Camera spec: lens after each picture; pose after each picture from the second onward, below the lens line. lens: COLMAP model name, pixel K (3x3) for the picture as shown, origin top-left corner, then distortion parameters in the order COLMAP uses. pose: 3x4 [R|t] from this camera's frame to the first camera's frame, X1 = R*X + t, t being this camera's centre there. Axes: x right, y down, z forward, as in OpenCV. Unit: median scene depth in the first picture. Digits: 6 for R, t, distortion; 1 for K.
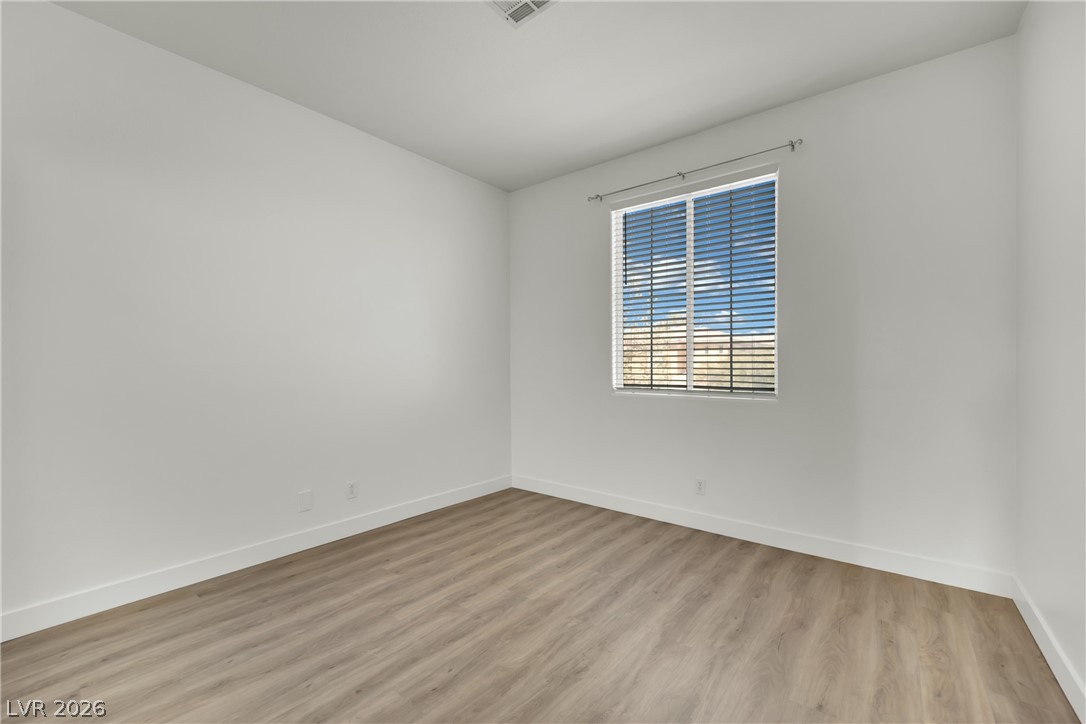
lens RADIAL K [[448.2, 0, 537.7], [0, 448.2, 366.3], [0, 0, 1]] dist [-0.010333, 0.000907]
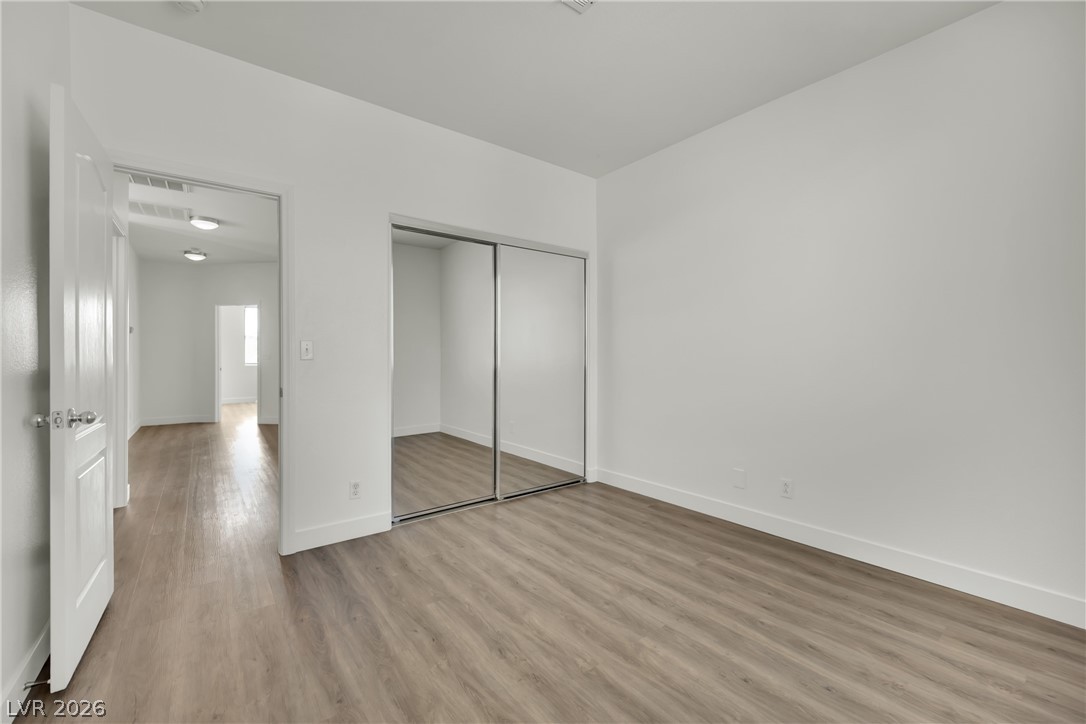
lens RADIAL K [[448.2, 0, 540.9], [0, 448.2, 355.7], [0, 0, 1]] dist [-0.010333, 0.000907]
pose [[-0.228328, 0.000316, -0.973584, 0.772125], [0.006396, 0.999979, -0.001176, 0.006247], [0.973563, -0.006495, -0.228325, 0.960459]]
